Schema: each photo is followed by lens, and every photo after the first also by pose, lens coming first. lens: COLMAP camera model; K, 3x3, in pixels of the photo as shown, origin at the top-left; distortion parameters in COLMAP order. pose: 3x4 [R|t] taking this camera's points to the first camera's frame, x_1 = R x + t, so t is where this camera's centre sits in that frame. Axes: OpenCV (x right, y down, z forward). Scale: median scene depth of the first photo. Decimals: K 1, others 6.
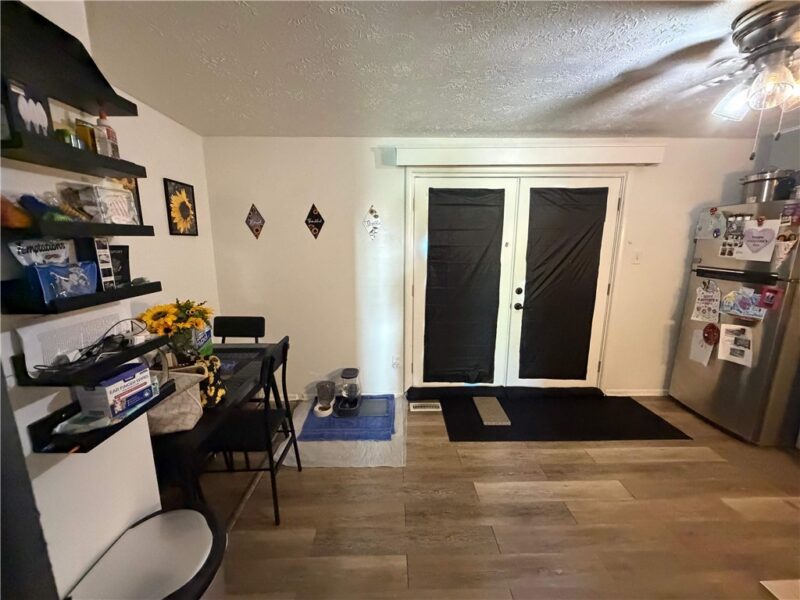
lens RADIAL K [[318.2, 0, 398.0], [0, 318.2, 300.9], [0, 0, 1]] dist [-0.000762, -0.000185]
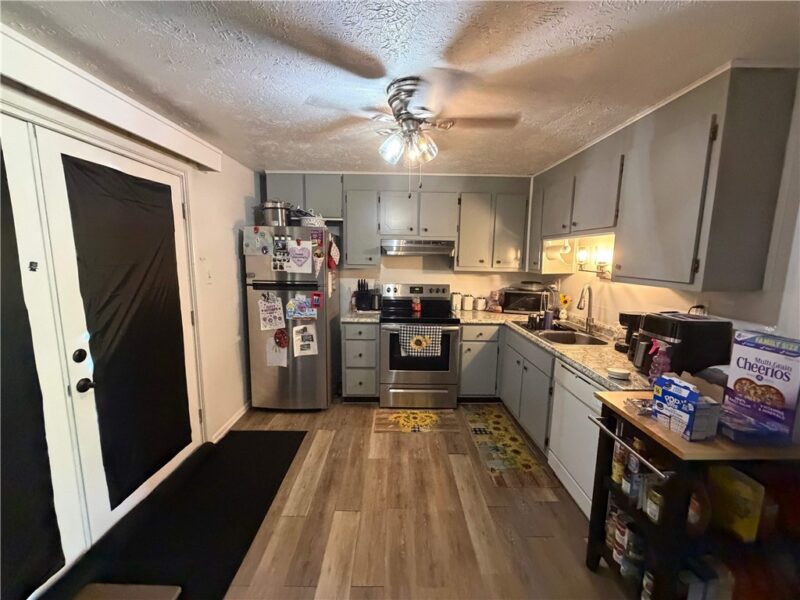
lens RADIAL K [[318.2, 0, 398.0], [0, 318.2, 300.9], [0, 0, 1]] dist [-0.000762, -0.000185]
pose [[0.008459, -0.140859, 0.989993, -0.121904], [0.177263, 0.974560, 0.137149, -0.112057], [-0.984127, 0.174329, 0.033213, 0.548148]]
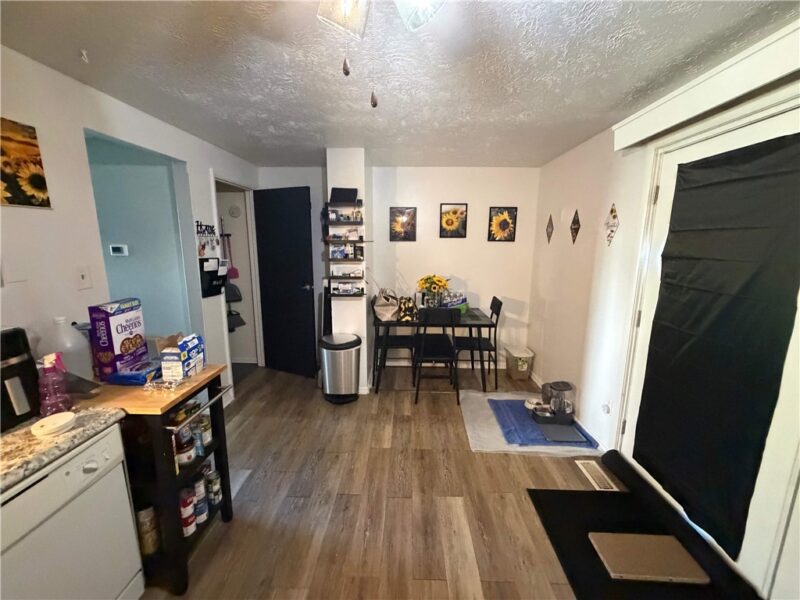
lens RADIAL K [[318.2, 0, 398.0], [0, 318.2, 300.9], [0, 0, 1]] dist [-0.000762, -0.000185]
pose [[-0.054758, 0.183163, -0.981556, 0.873064], [-0.190552, 0.963048, 0.190339, -0.119930], [0.980149, 0.197460, -0.017833, 0.567658]]
